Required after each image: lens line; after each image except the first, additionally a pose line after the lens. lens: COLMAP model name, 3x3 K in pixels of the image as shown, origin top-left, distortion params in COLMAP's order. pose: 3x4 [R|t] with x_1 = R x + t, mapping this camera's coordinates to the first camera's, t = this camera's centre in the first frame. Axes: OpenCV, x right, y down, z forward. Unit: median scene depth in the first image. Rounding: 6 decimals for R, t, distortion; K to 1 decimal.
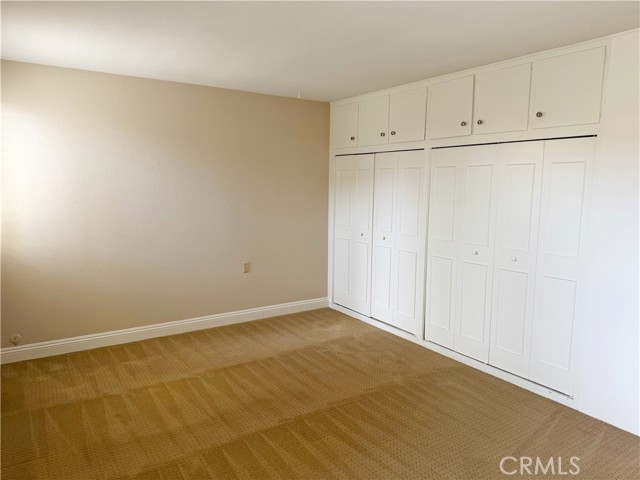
lens RADIAL K [[451.8, 0, 320.0], [0, 451.8, 240.0], [0, 0, 1]] dist [0.062292, -0.079644]
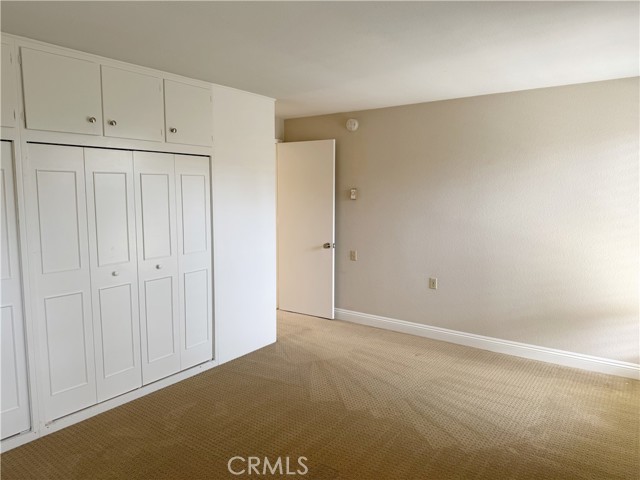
lens RADIAL K [[451.8, 0, 320.0], [0, 451.8, 240.0], [0, 0, 1]] dist [0.062292, -0.079644]
pose [[-0.345505, -0.104719, 0.932556, -0.599605], [0.122833, 0.980158, 0.155573, -0.122595], [-0.930343, 0.168299, -0.325786, 0.918423]]
